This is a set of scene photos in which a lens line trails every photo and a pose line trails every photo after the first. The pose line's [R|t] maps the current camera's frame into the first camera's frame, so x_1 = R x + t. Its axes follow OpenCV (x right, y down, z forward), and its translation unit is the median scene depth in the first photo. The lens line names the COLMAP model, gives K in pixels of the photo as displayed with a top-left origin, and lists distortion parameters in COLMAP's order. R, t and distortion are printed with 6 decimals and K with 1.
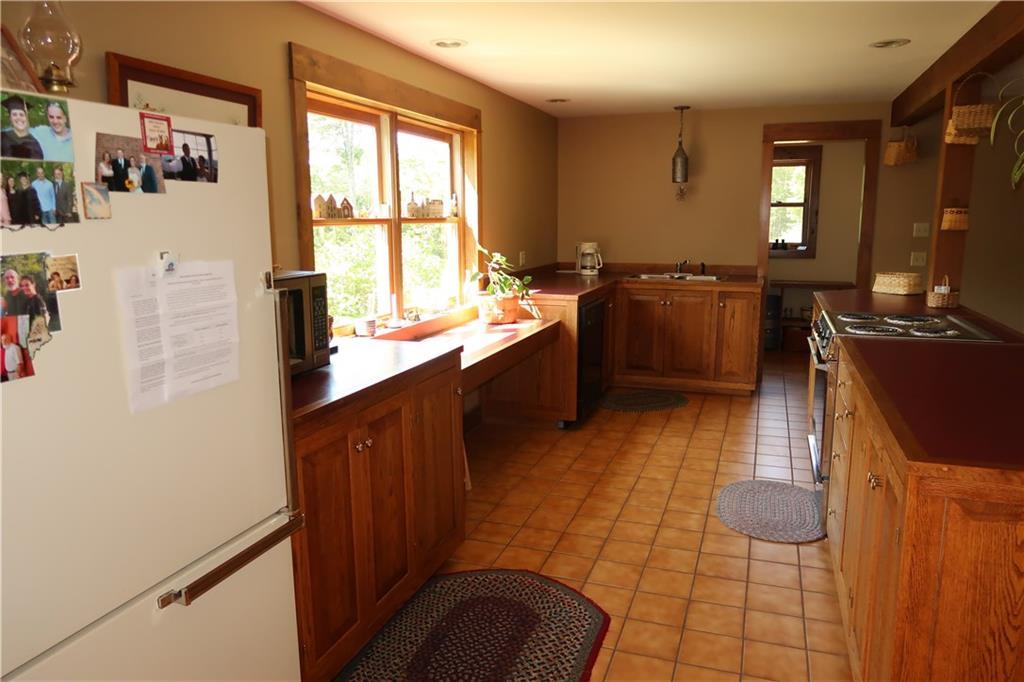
lens RADIAL K [[703.5, 0, 512.3], [0, 703.5, 336.2], [0, 0, 1]] dist [-0.020096, 0.001037]
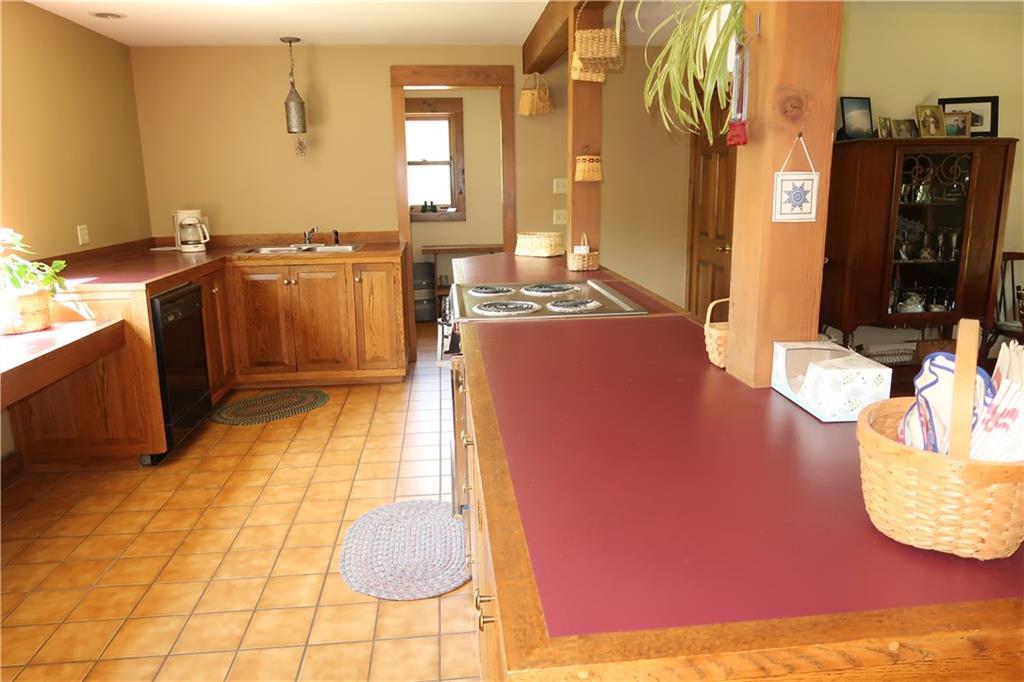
lens RADIAL K [[703.5, 0, 511.7], [0, 703.5, 337.5], [0, 0, 1]] dist [-0.020096, 0.001037]
pose [[0.902776, -0.102271, 0.417775, 0.129468], [0.082937, 0.994483, 0.064229, -0.017602], [-0.422039, -0.023335, 0.906277, 0.193681]]
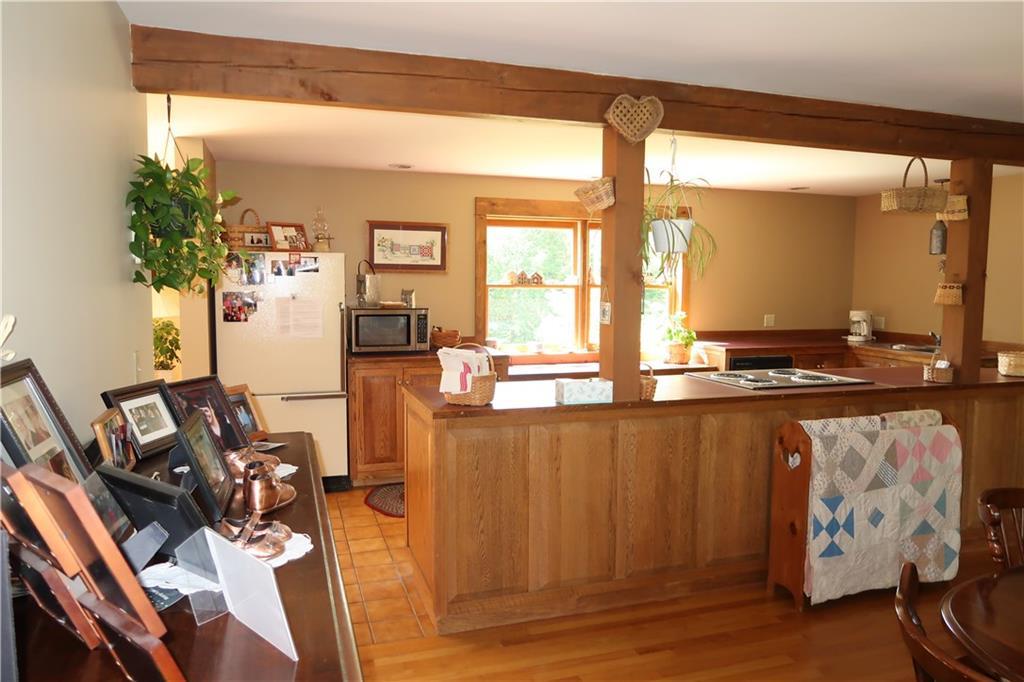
lens RADIAL K [[703.5, 0, 513.5], [0, 703.5, 339.7], [0, 0, 1]] dist [-0.020096, 0.001037]
pose [[0.616012, 0.075385, -0.784122, 0.853515], [-0.142142, 0.989708, -0.016518, 0.001806], [0.774807, 0.121632, 0.620387, -0.074516]]
